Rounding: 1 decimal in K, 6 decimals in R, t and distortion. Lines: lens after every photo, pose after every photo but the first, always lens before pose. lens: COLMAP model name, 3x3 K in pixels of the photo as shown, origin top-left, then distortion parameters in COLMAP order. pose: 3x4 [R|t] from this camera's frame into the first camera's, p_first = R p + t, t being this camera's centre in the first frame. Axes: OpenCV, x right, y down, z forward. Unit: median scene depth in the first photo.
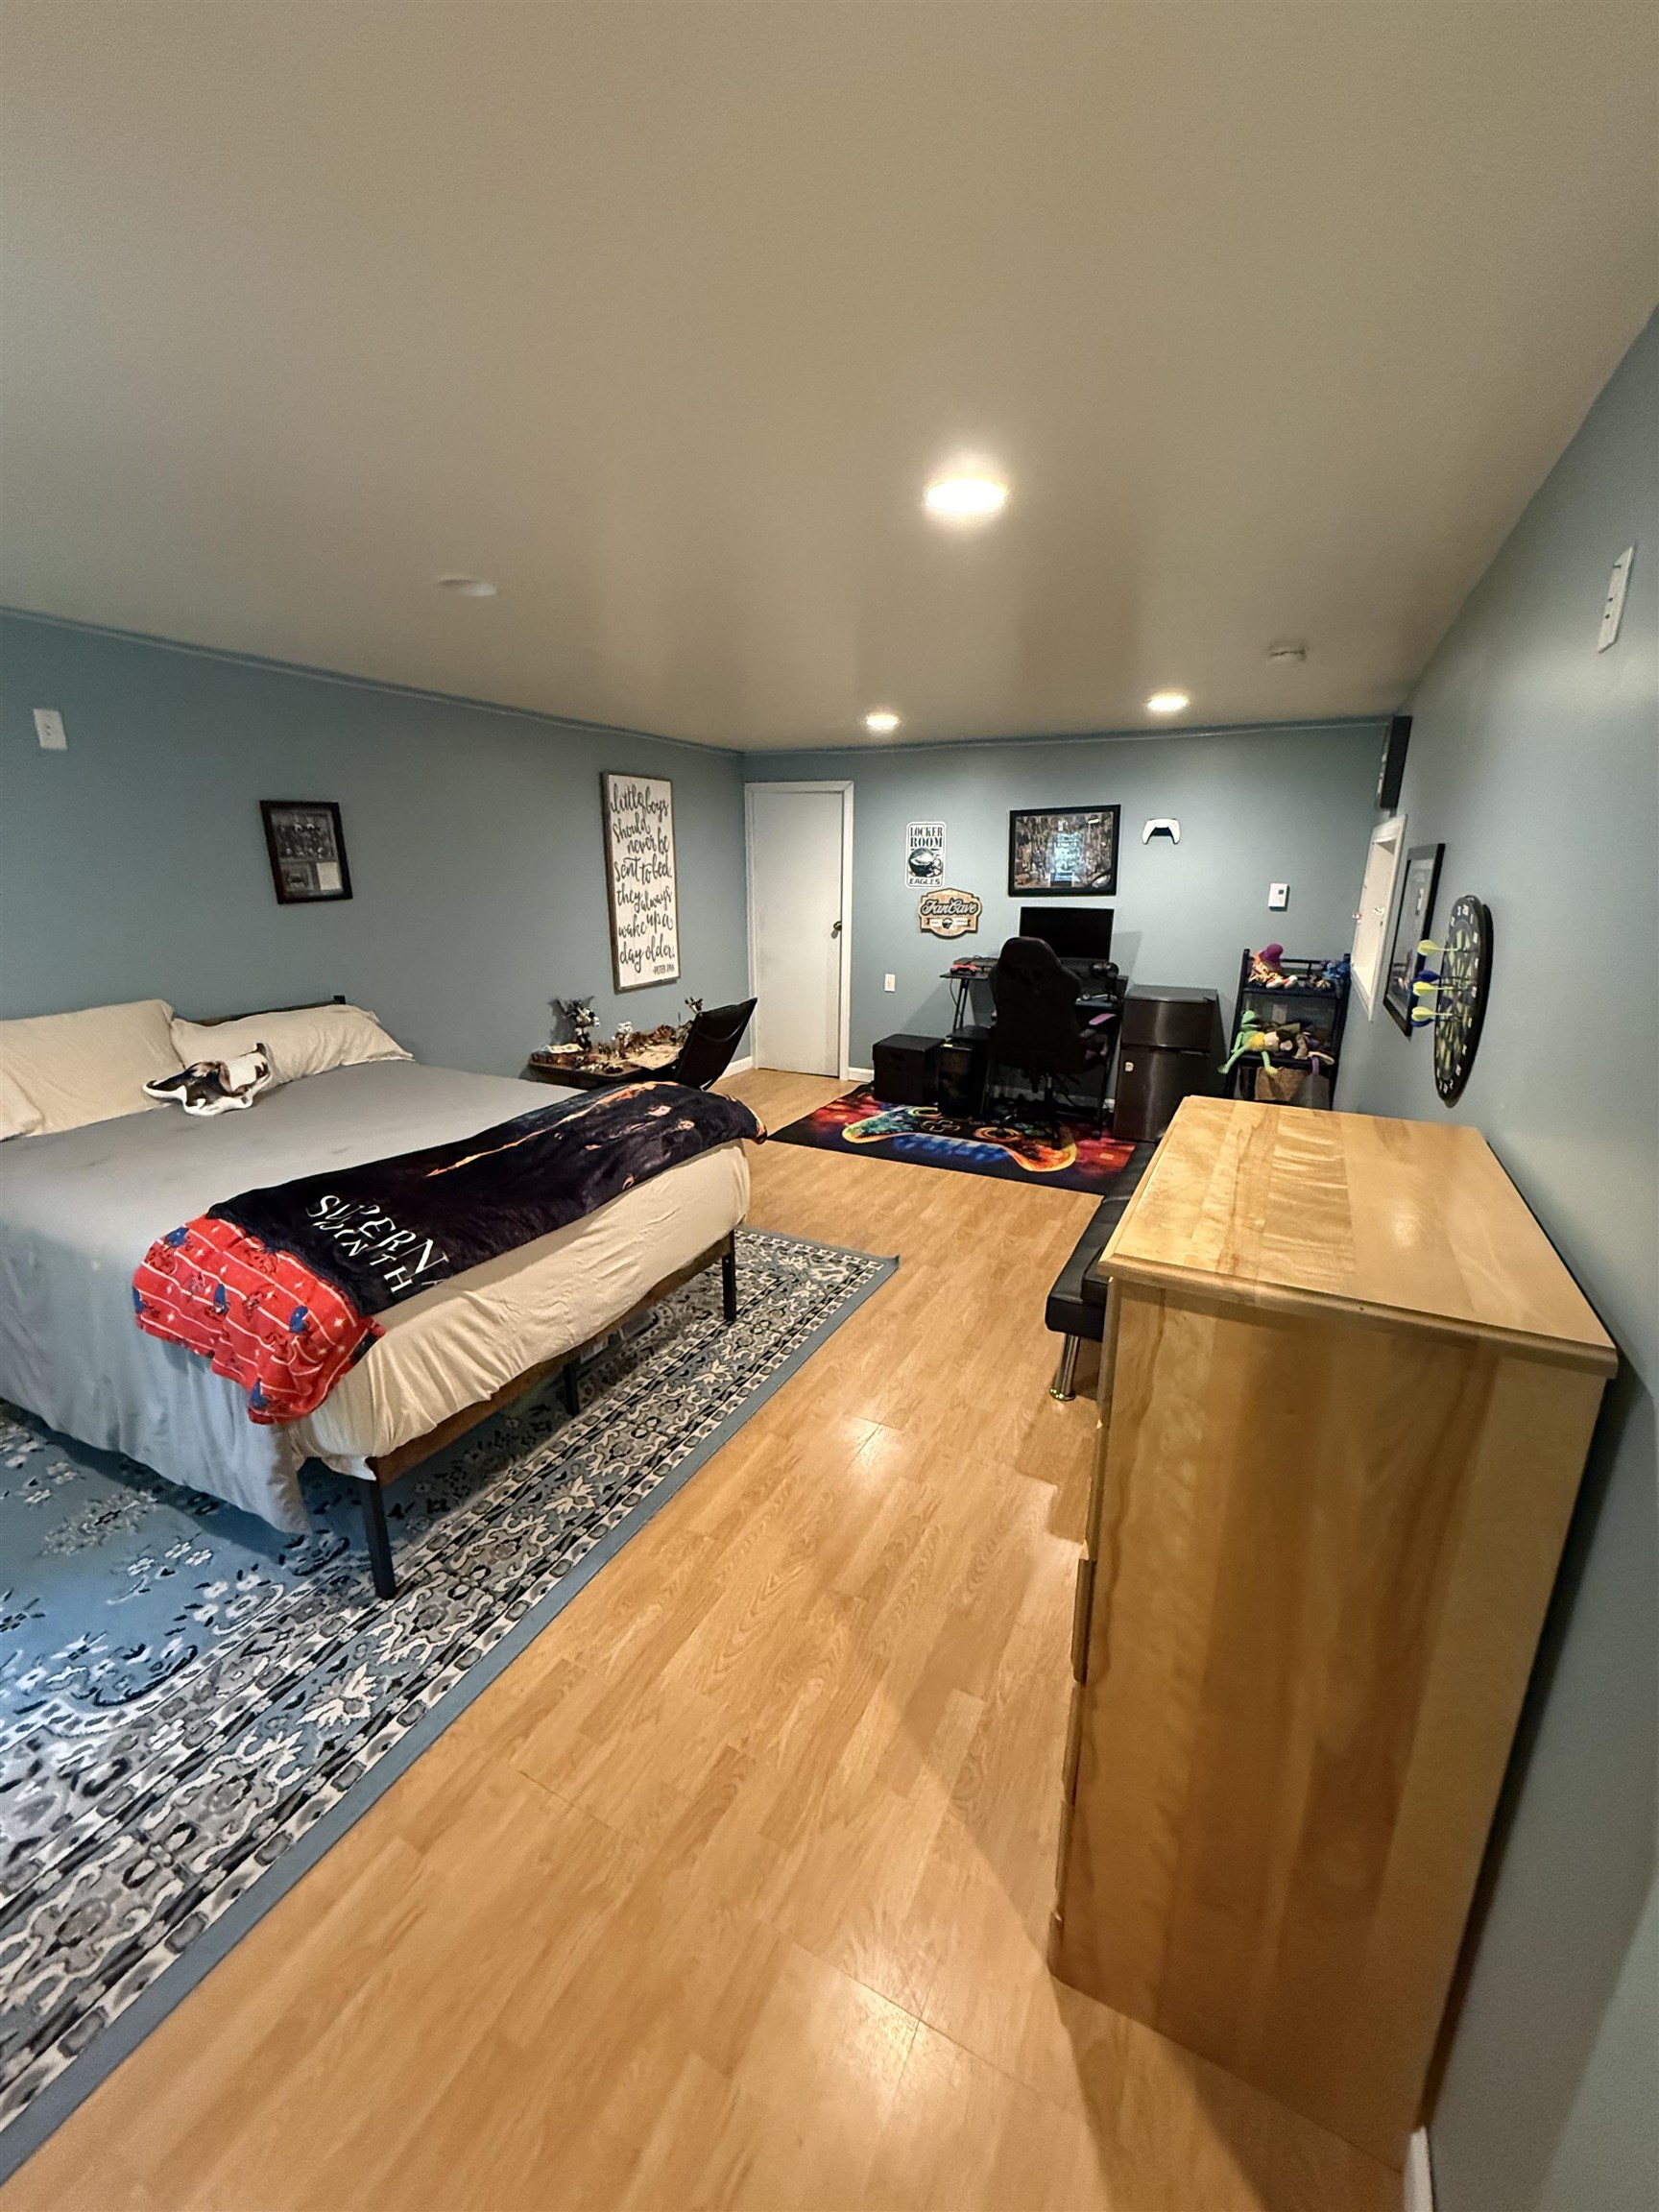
lens RADIAL K [[887.9, 0, 826.8], [0, 887.9, 1100.0], [0, 0, 1]] dist [0.001831, 0.000375]
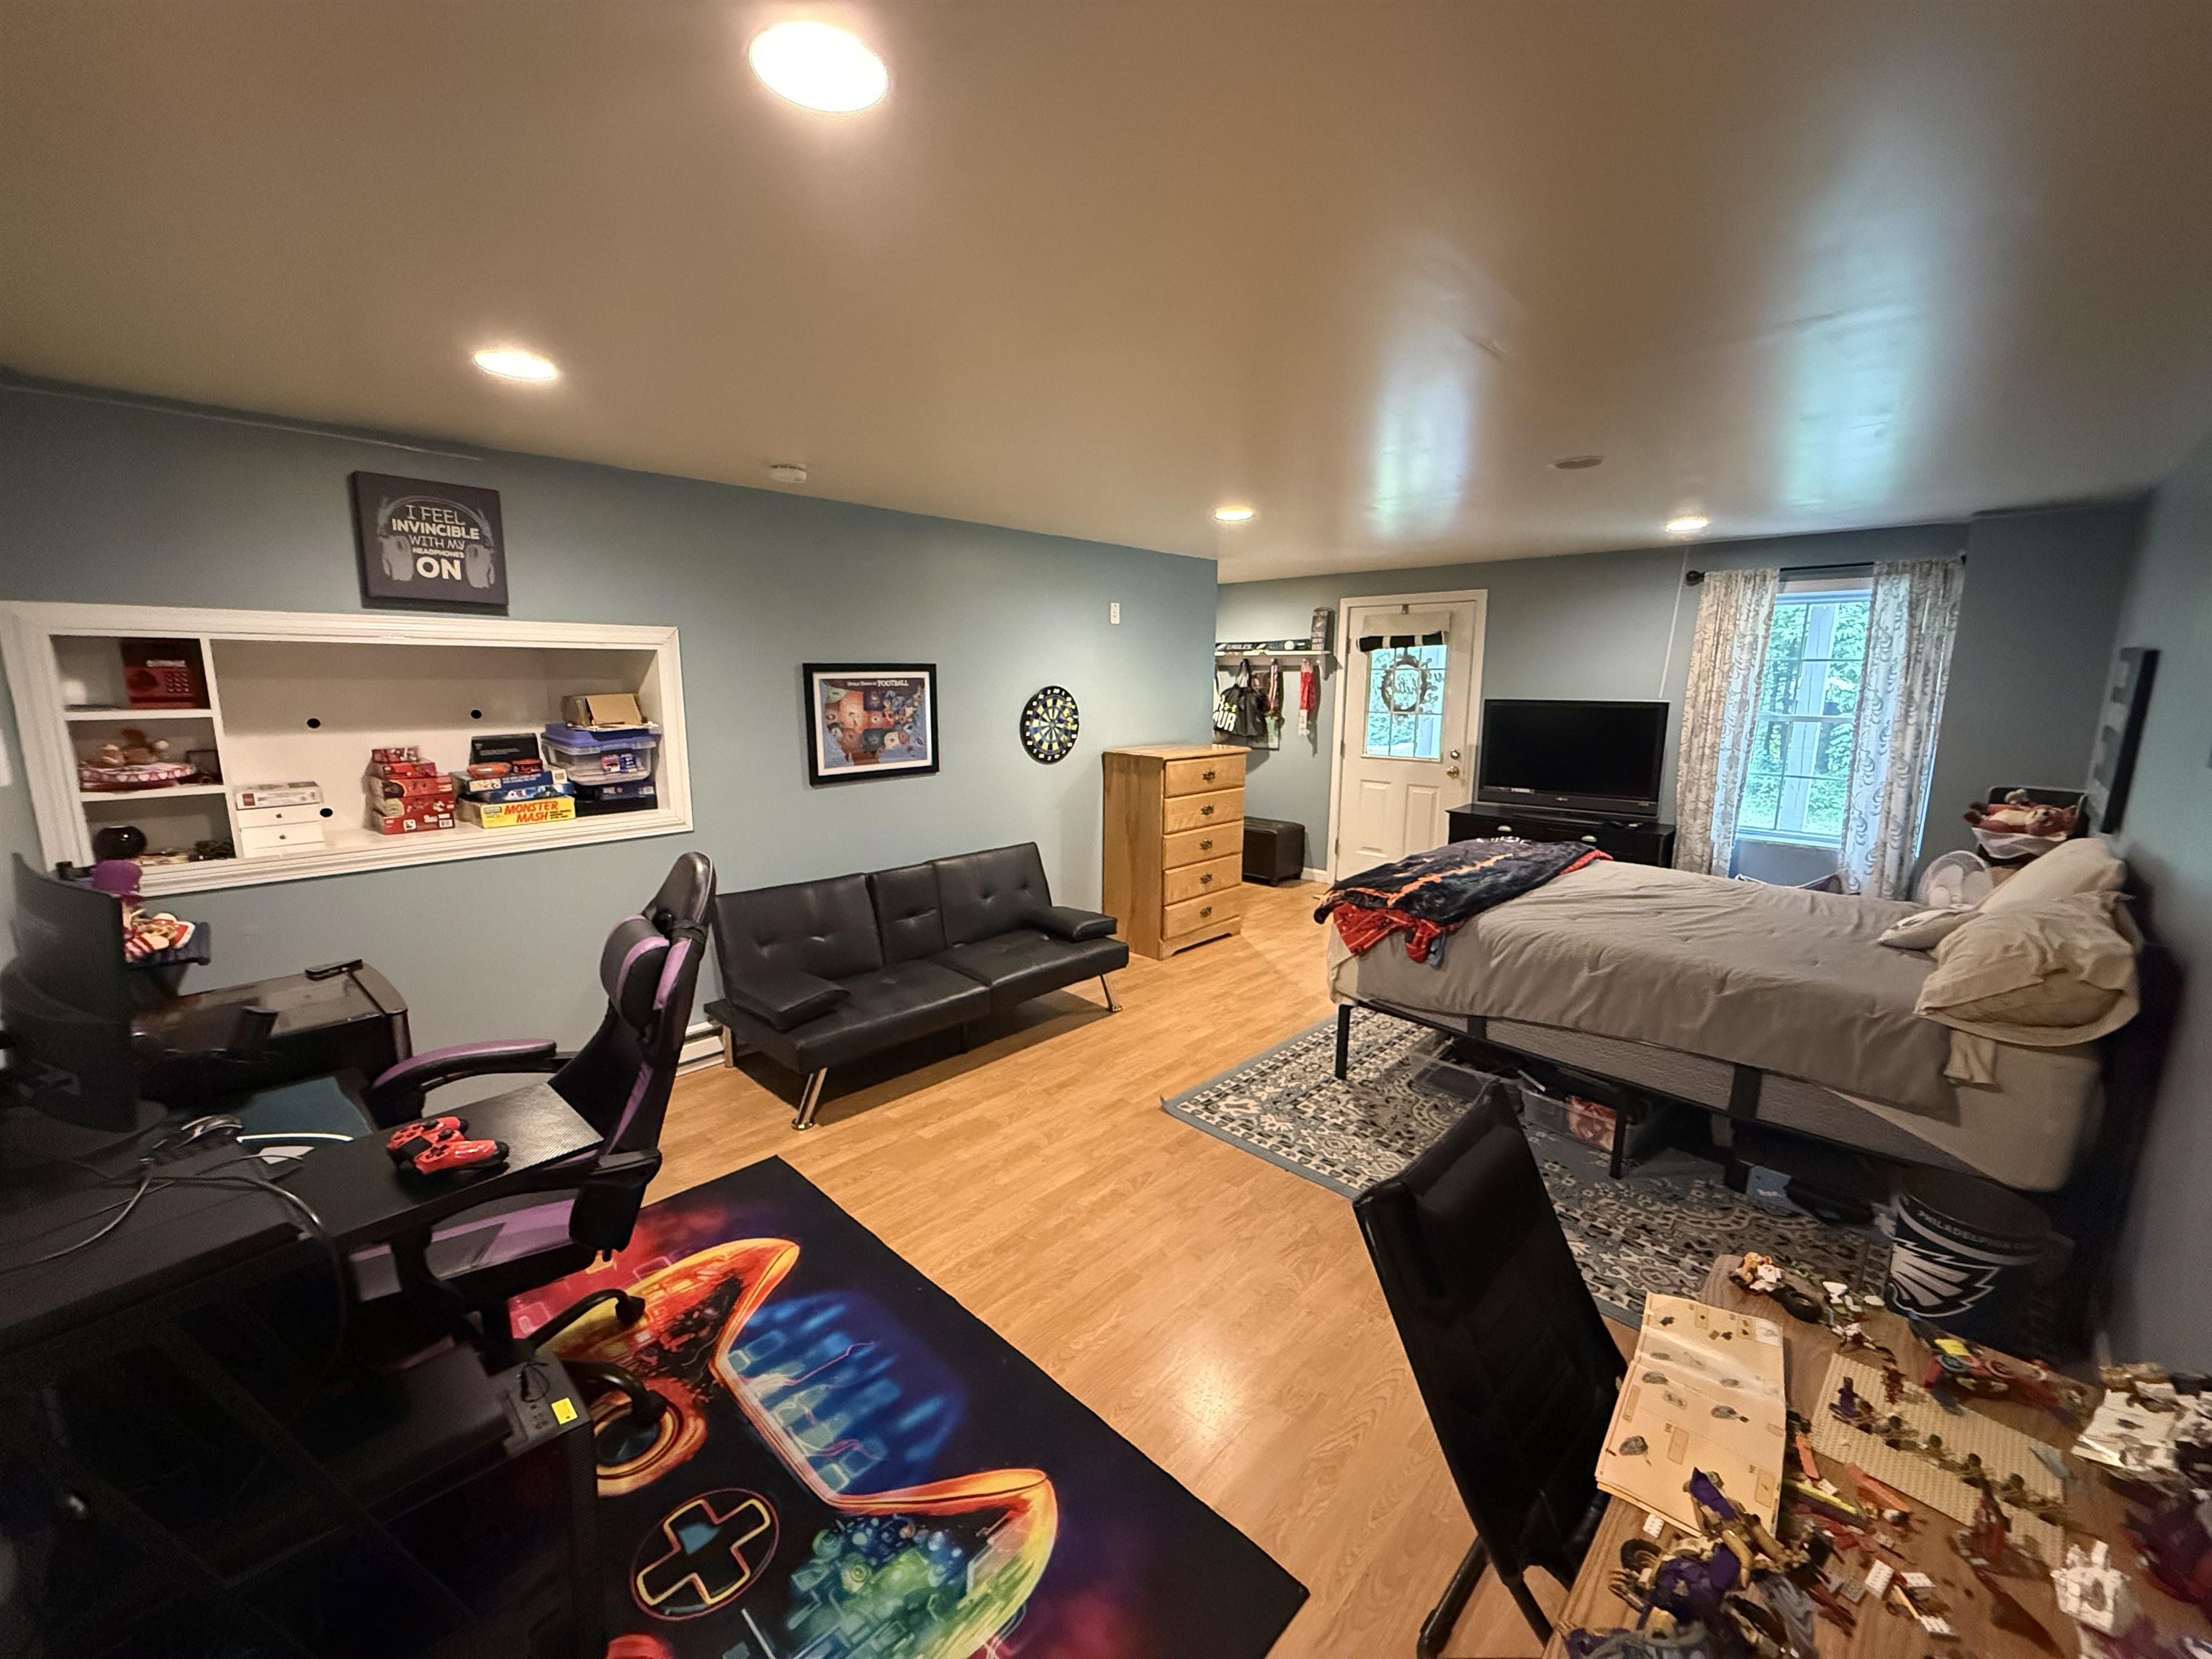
lens RADIAL K [[883.2, 0, 1095.8], [0, 883.2, 830.2], [0, 0, 1]] dist [0.008675, -0.000044]
pose [[-0.954724, -0.062782, 0.290793, -0.073252], [0.068309, 0.905098, 0.419681, -0.326306], [-0.289544, 0.420543, -0.859830, 1.185155]]
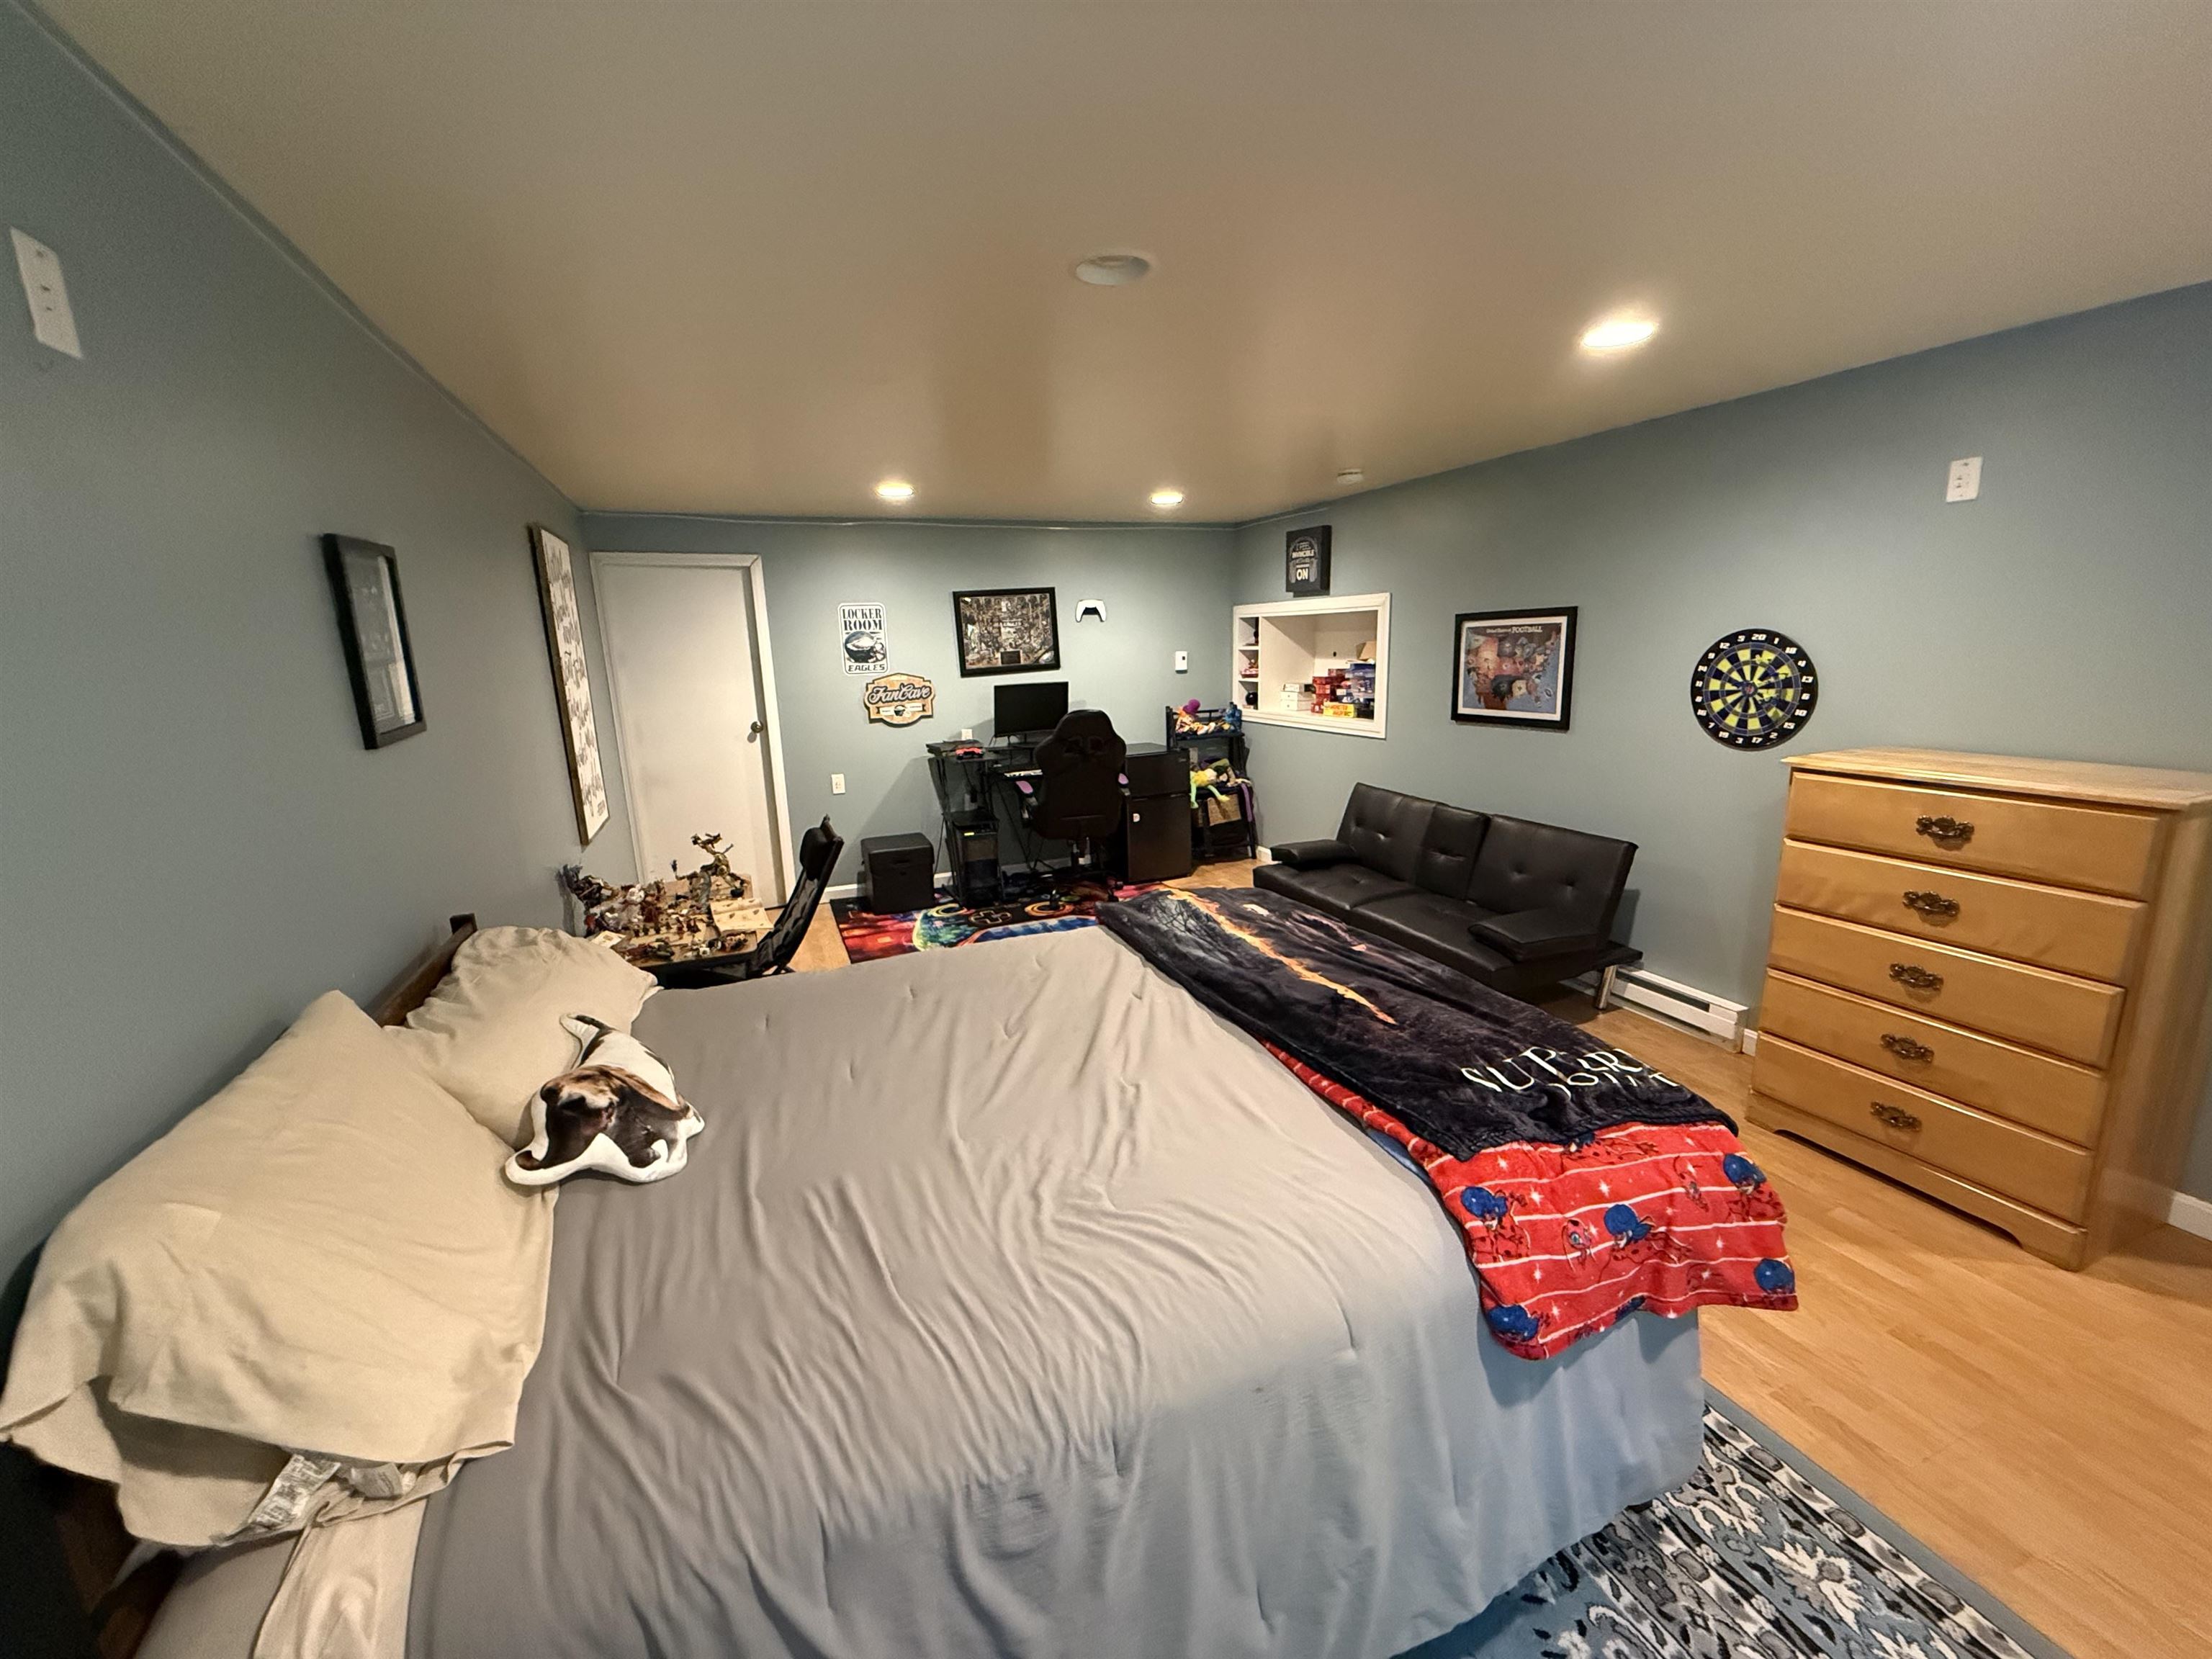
lens RADIAL K [[887.9, 0, 1106.0], [0, 887.9, 829.5], [0, 0, 1]] dist [0.001831, 0.000375]
pose [[0.646514, -0.185097, 0.740107, -0.503259], [0.234611, 0.971347, 0.037987, -0.072907], [-0.725932, 0.149078, 0.671415, 0.277305]]
